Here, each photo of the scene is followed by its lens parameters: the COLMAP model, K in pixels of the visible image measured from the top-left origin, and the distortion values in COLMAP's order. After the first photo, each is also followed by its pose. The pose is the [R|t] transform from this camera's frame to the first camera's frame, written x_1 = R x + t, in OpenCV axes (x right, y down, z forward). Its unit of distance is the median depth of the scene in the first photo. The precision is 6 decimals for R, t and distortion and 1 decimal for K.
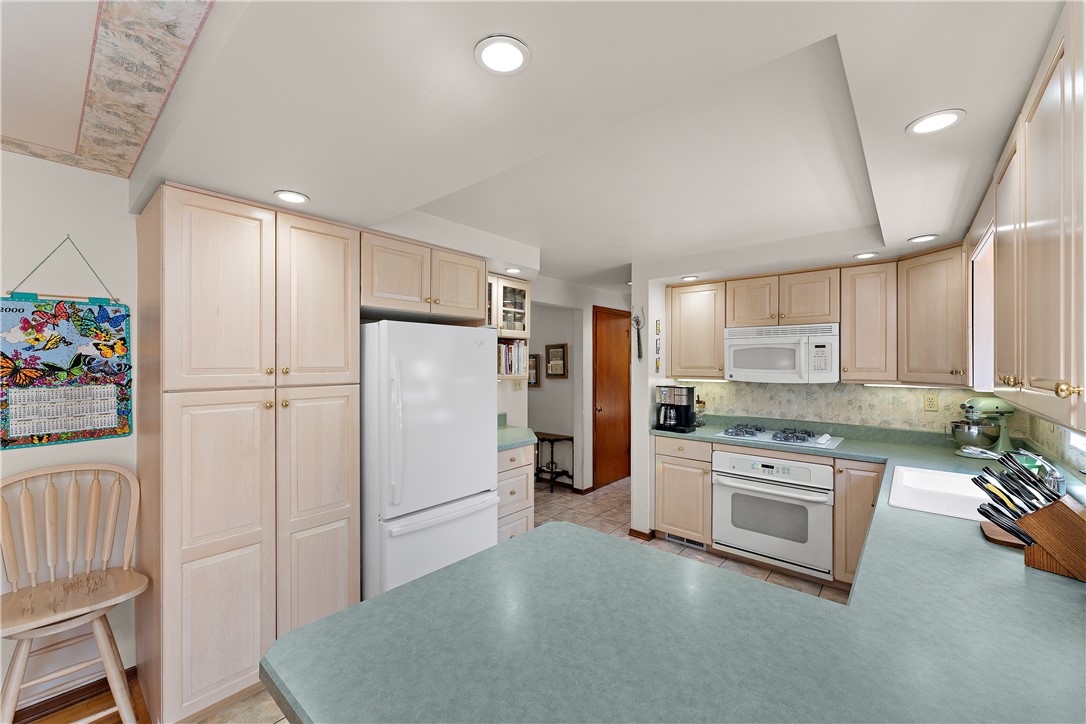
lens RADIAL K [[431.5, 0, 543.0], [0, 431.5, 362.0], [0, 0, 1]] dist [0.000430, -0.000012]
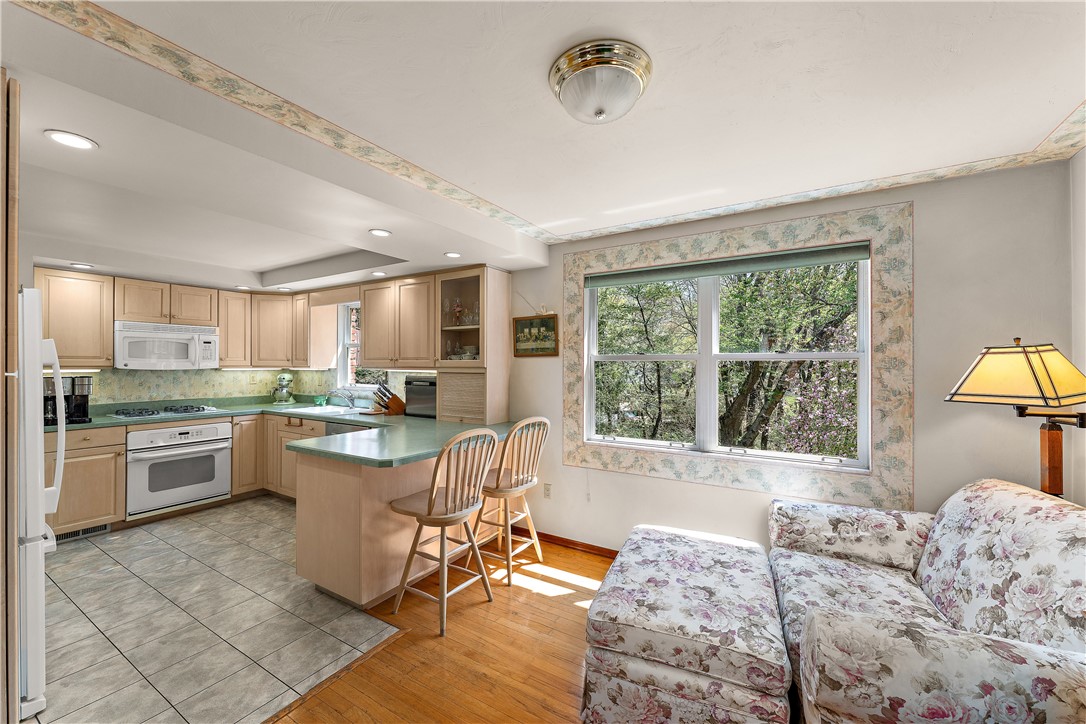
lens RADIAL K [[430.5, 0, 540.5], [0, 430.5, 363.2], [0, 0, 1]] dist [0.000774, -0.000233]
pose [[-0.148986, -0.001667, 0.988838, -0.908208], [-0.004760, 0.999988, 0.000968, 0.024855], [-0.988828, -0.004563, -0.148992, 0.134898]]
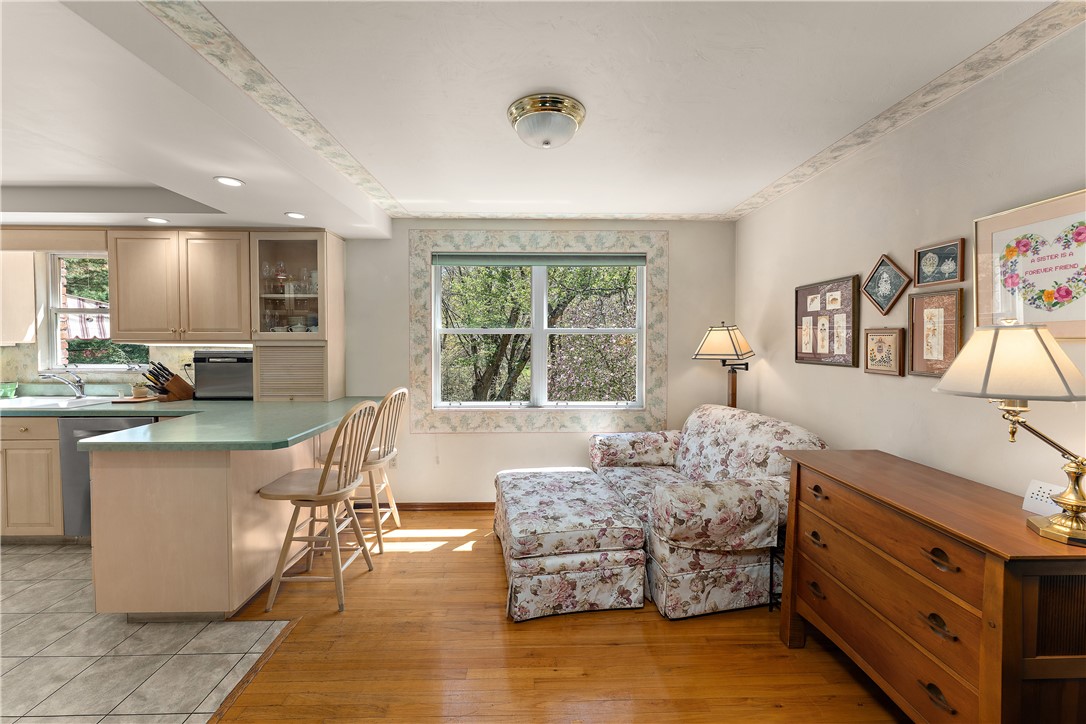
lens RADIAL K [[436.2, 0, 538.7], [0, 436.2, 350.6], [0, 0, 1]] dist [0.001096, 0.000149]
pose [[-0.662229, -0.025505, 0.748867, -0.918232], [-0.005384, 0.999557, 0.029282, 0.029002], [-0.749282, 0.015359, -0.662073, 0.419218]]
